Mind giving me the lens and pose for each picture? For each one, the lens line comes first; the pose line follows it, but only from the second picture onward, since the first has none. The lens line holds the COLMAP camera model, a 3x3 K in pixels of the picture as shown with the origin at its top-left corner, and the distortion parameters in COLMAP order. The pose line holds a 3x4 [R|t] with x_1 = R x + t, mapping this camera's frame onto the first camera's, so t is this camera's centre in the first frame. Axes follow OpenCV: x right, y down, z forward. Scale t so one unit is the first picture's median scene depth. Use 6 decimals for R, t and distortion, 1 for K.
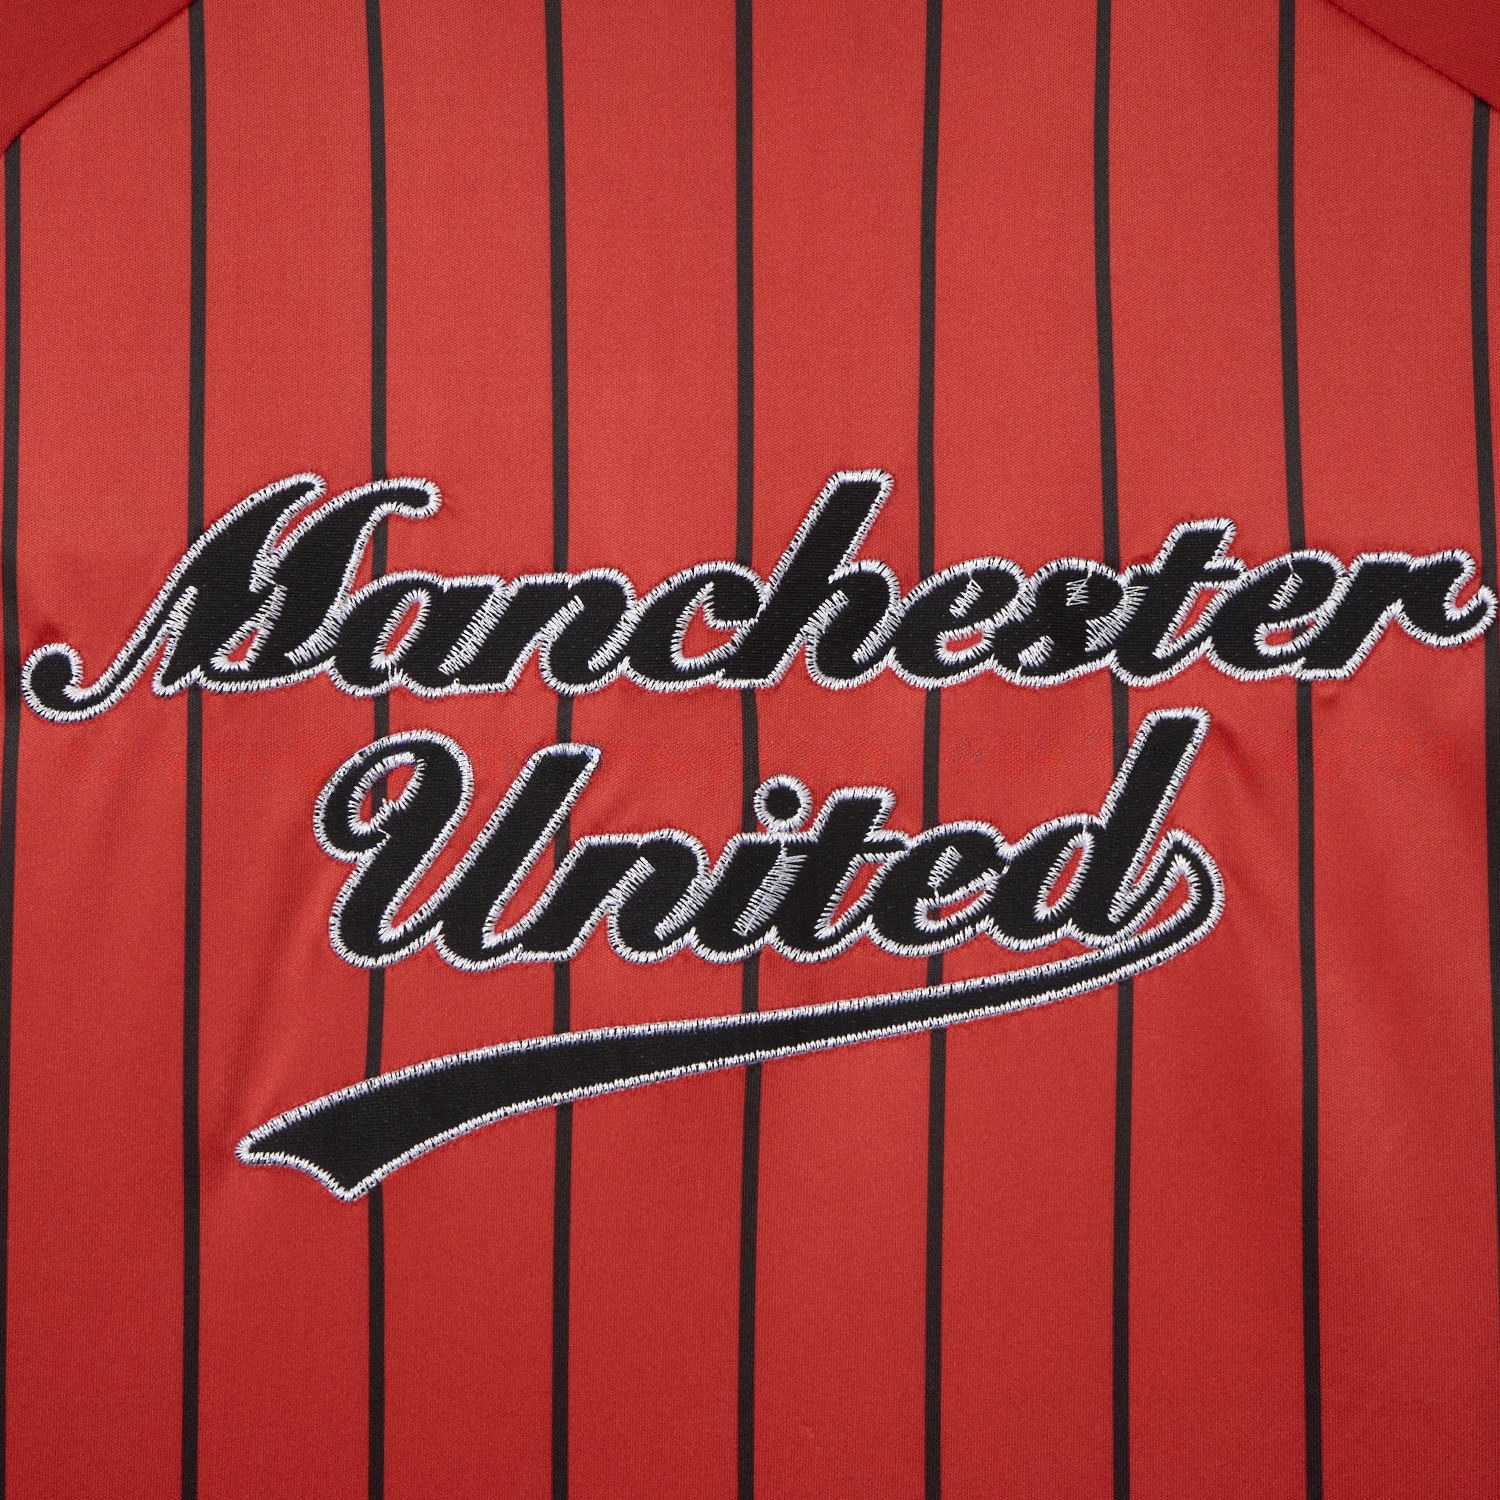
lens RADIAL K [[4178.7, 0, 749.7], [0, 4178.7, 748.0], [0, 0, 1]] dist [-0.012315, 0.000000]
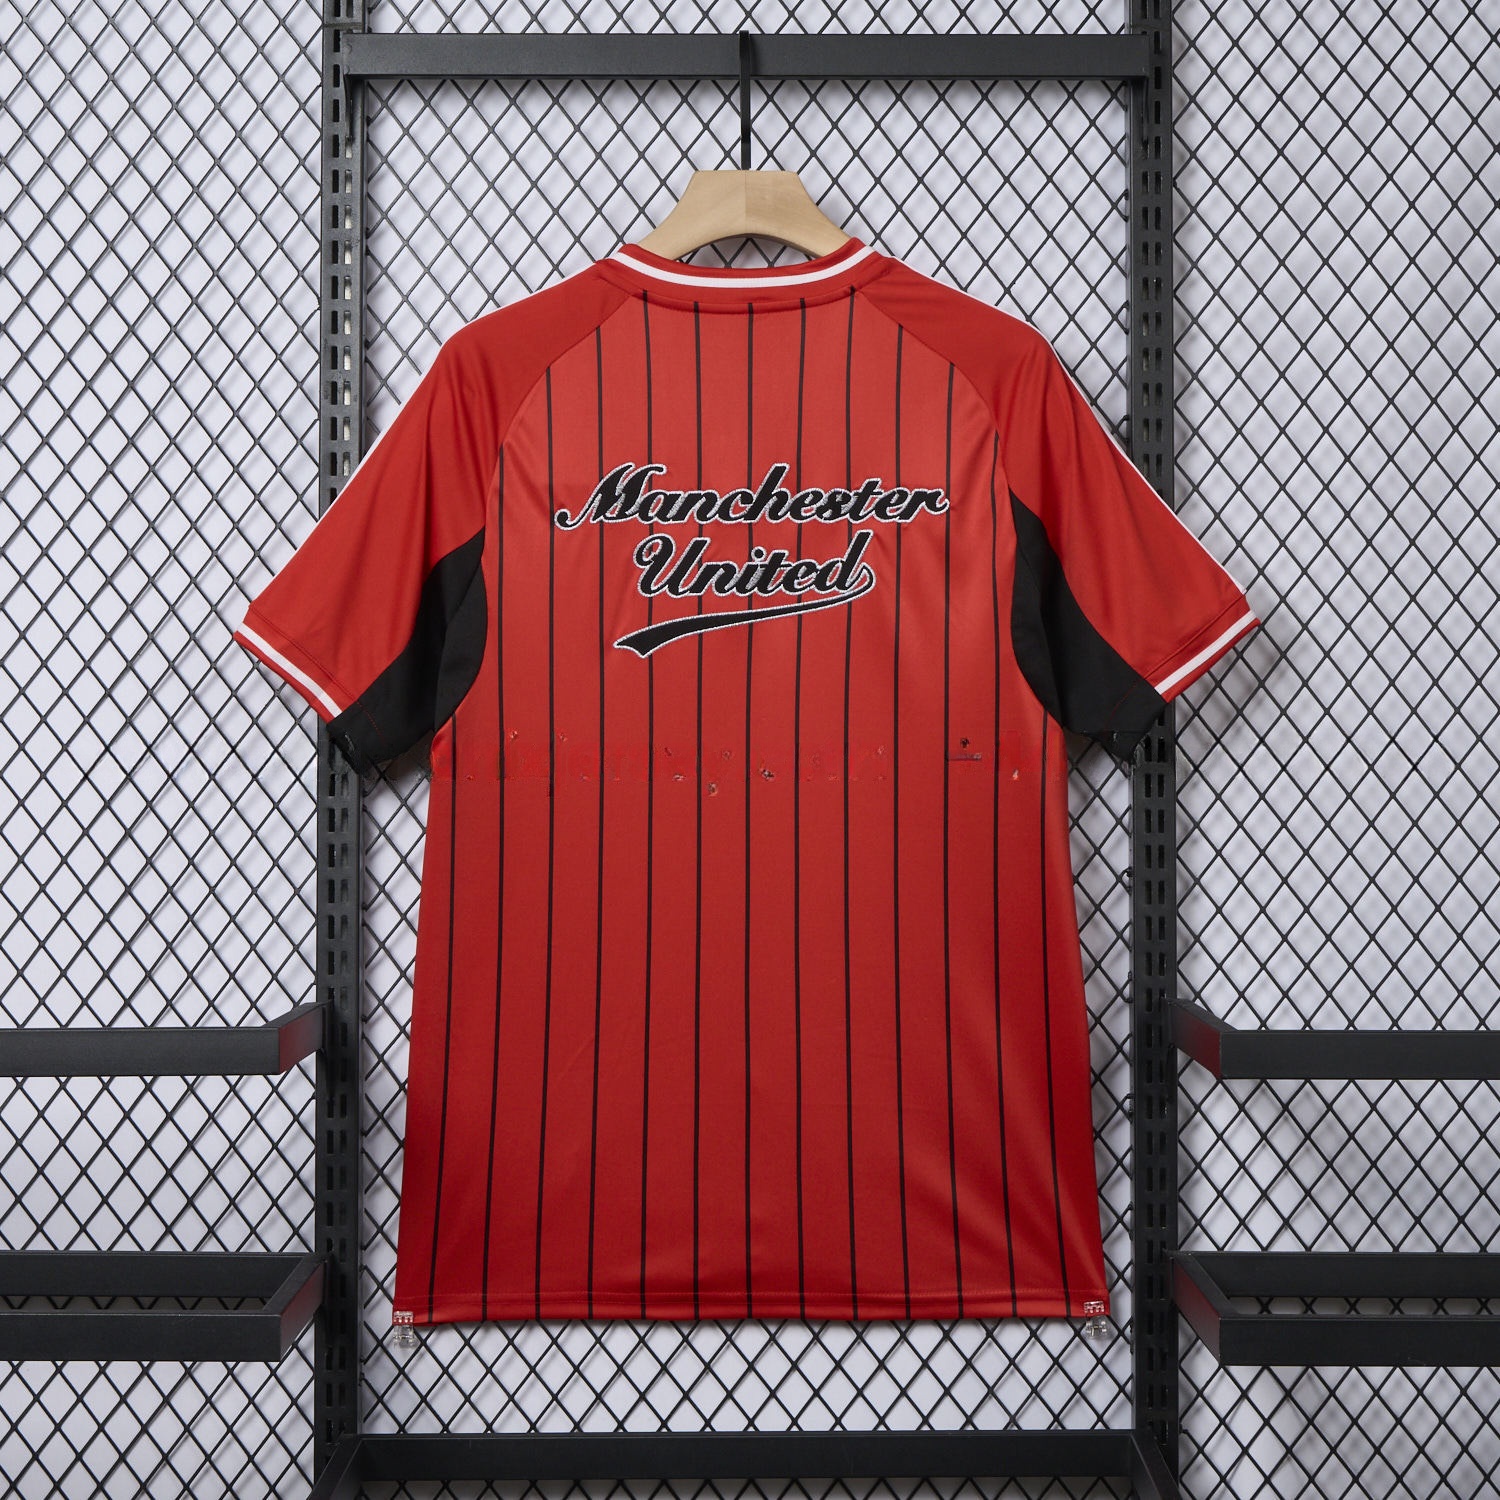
lens RADIAL K [[4178.7, 0, 748.4], [0, 4178.7, 753.5], [0, 0, 1]] dist [-0.012315, 0.000000]
pose [[0.999788, 0.009233, 0.018428, -0.068404], [-0.010856, 0.995885, 0.089979, -0.144500], [-0.017521, -0.090160, 0.995773, -2.721766]]
